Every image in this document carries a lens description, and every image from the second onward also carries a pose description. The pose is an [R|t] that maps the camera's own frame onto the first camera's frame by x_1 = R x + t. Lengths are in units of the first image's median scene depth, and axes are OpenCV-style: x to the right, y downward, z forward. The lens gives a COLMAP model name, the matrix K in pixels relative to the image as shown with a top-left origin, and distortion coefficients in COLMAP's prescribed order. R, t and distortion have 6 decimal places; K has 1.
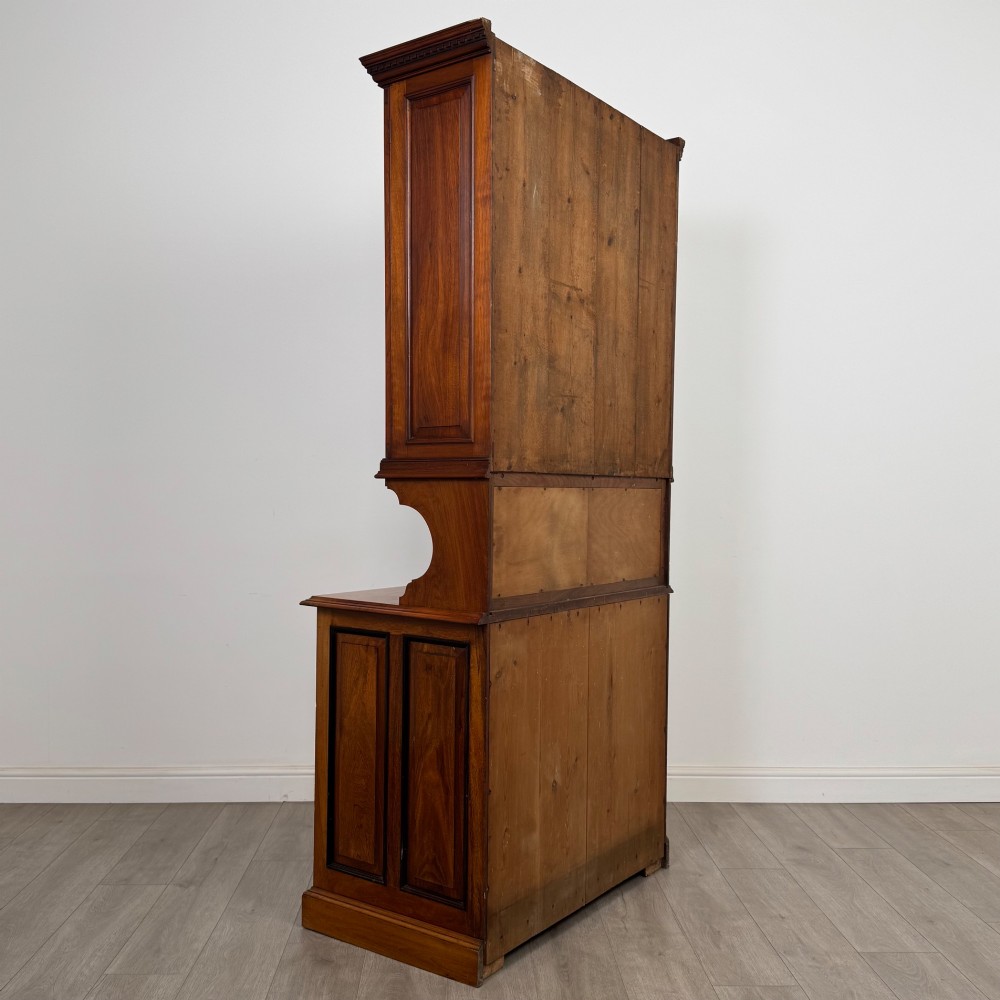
lens RADIAL K [[1026.1, 0, 496.5], [0, 1026.1, 508.6], [0, 0, 1]] dist [0.145910, -0.315827]
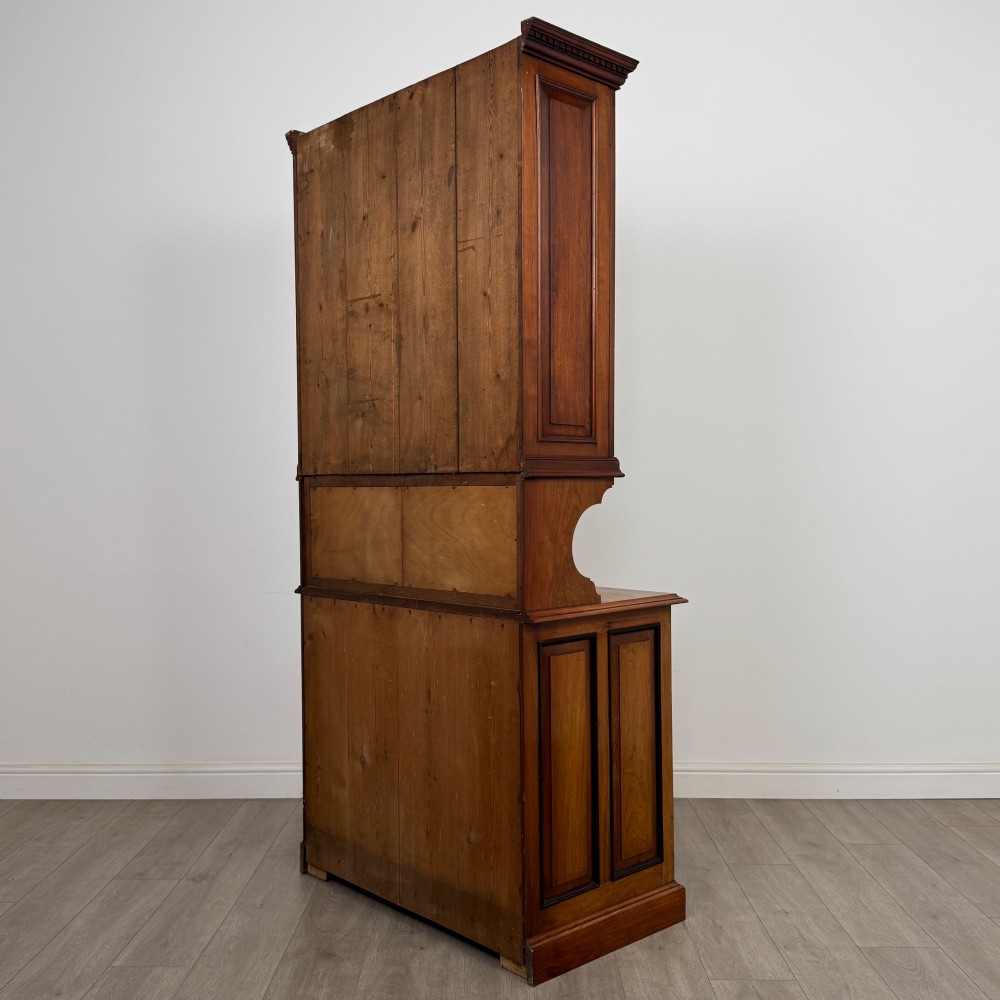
lens RADIAL K [[1092.5, 0, 500.0], [0, 1092.5, 500.0], [0, 0, 1]] dist [0.151796, -0.319100]
pose [[-0.209187, 0.007340, -0.977848, 1.101874], [-0.010902, 0.999892, 0.009838, -0.018665], [0.977815, 0.012719, -0.209085, 1.315362]]
